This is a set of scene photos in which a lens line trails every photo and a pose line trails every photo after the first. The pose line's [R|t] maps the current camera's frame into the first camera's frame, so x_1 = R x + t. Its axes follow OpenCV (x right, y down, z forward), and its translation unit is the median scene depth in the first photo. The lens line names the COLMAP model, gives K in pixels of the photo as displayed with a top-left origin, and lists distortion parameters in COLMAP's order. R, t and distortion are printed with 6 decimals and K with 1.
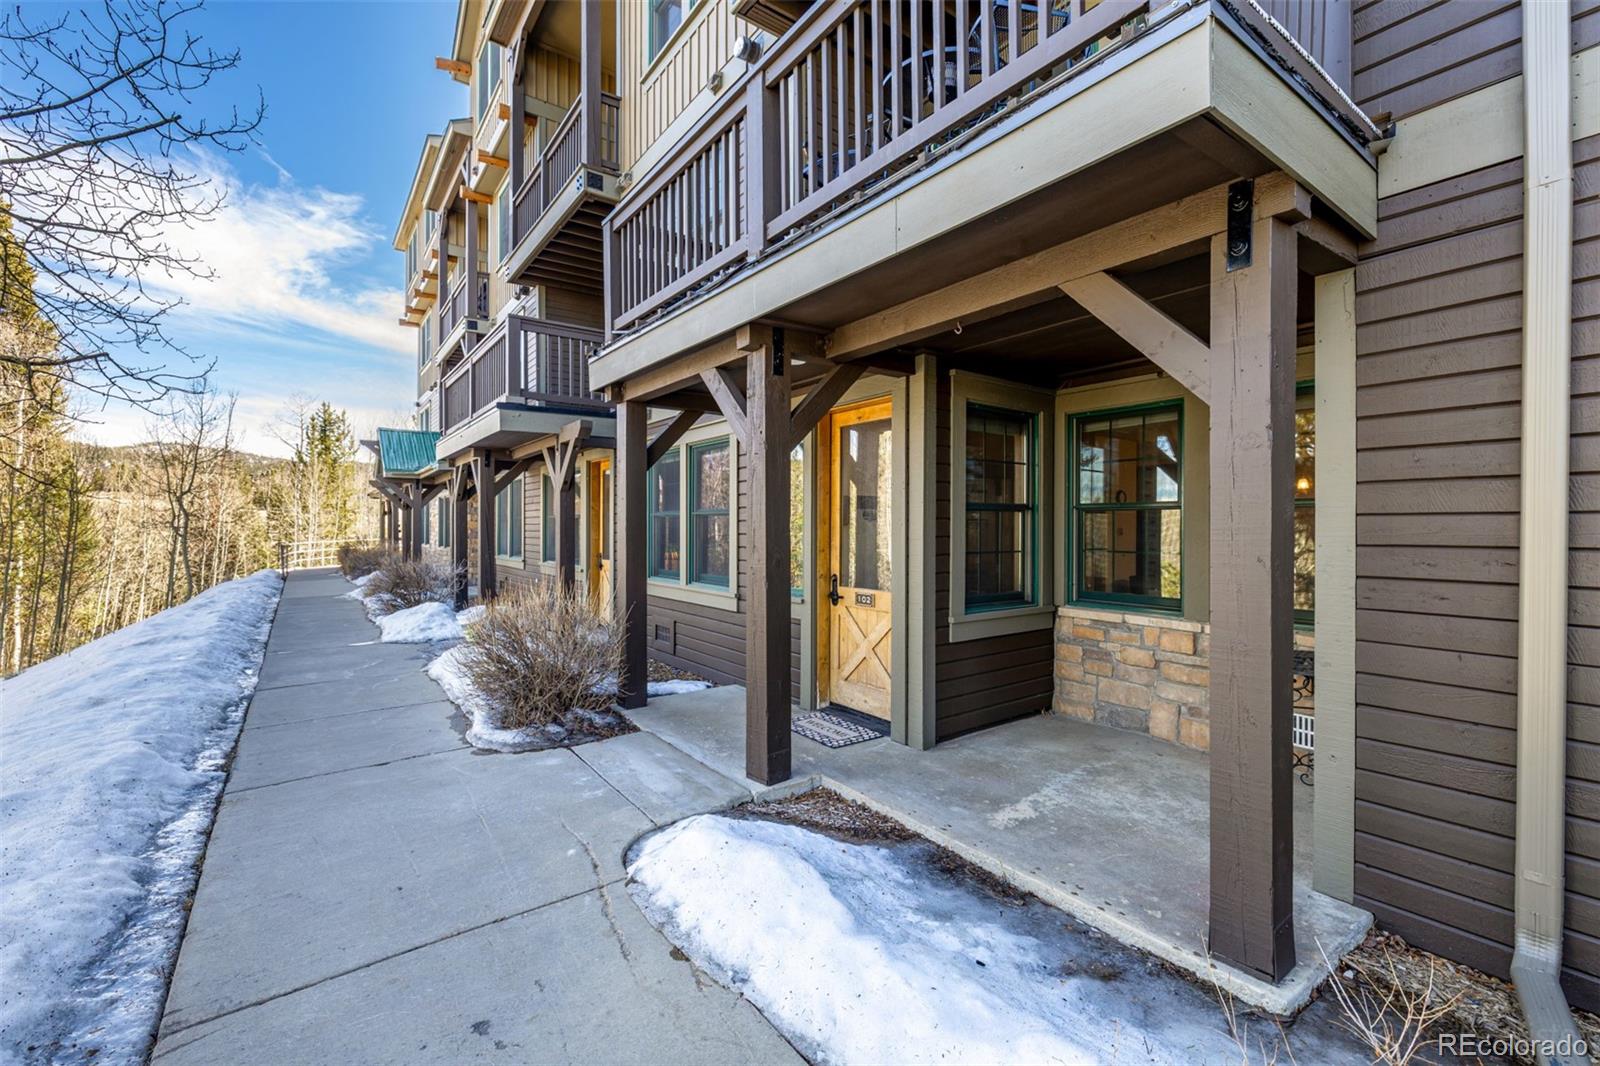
lens RADIAL K [[676.4, 0, 794.7], [0, 676.4, 527.9], [0, 0, 1]] dist [0.001014, 0.000187]
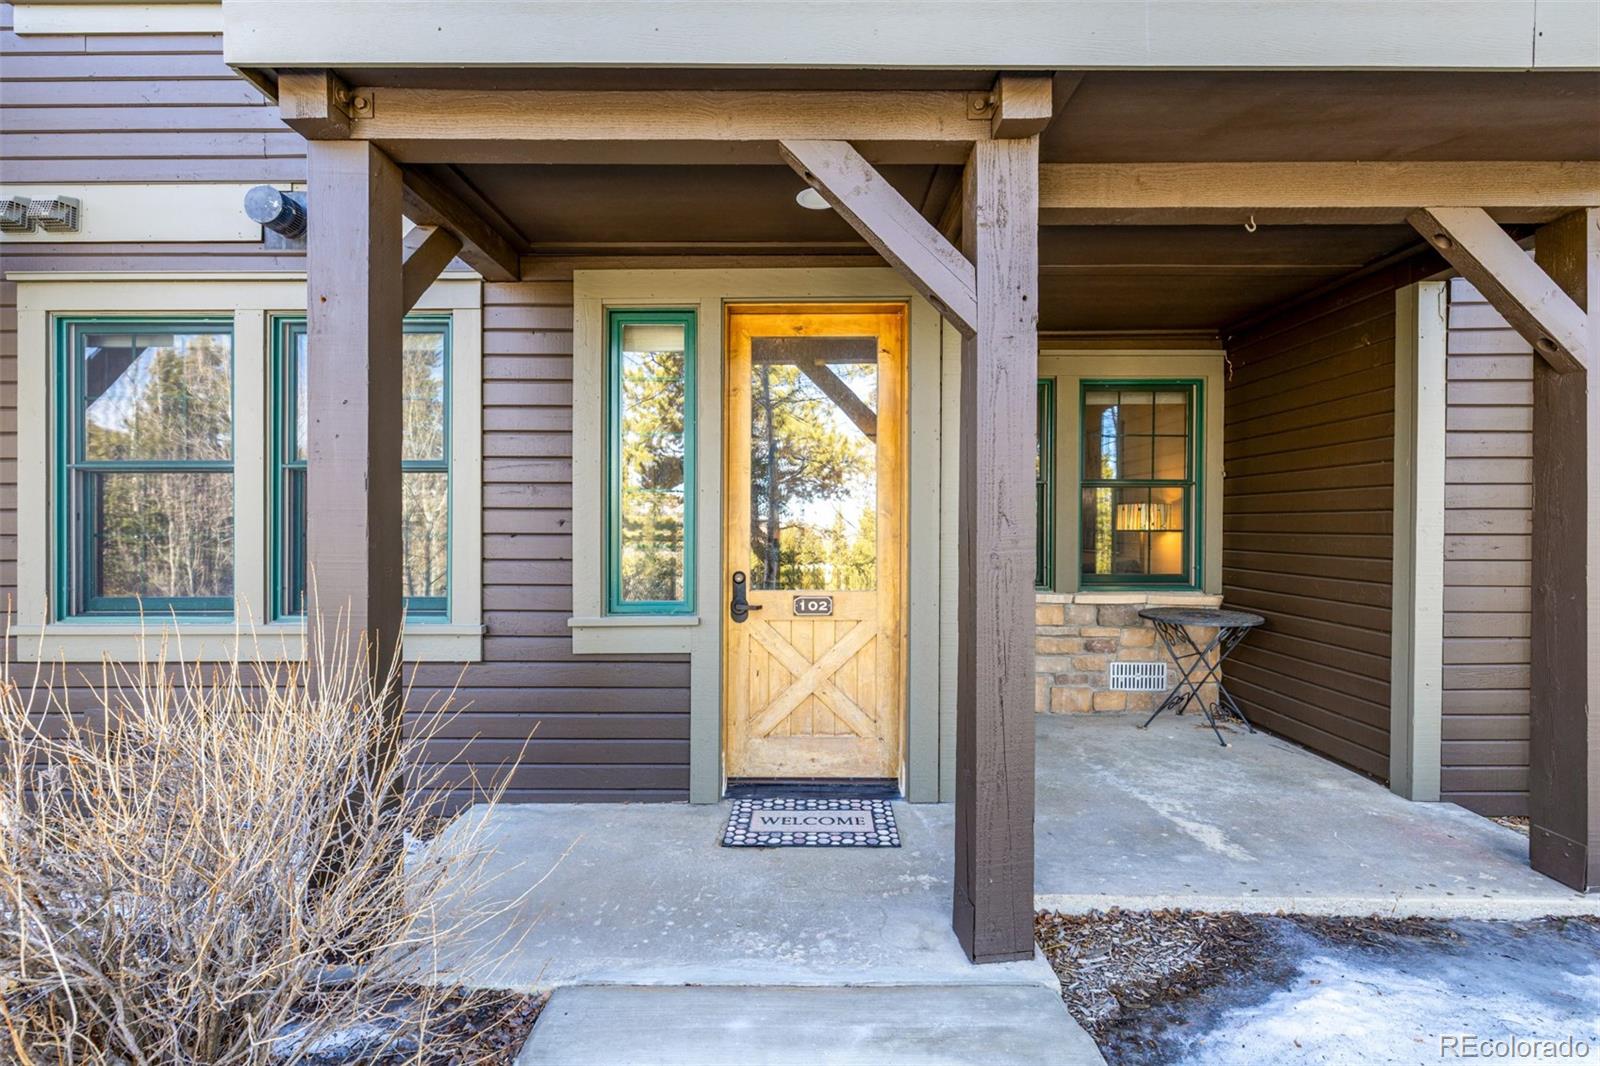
lens RADIAL K [[676.4, 0, 800.9], [0, 676.4, 529.5], [0, 0, 1]] dist [0.001014, 0.000187]
pose [[0.591178, -0.008592, 0.806495, -0.553181], [0.002081, 0.999956, 0.009128, 0.032001], [-0.806538, -0.003718, 0.591170, 0.790239]]
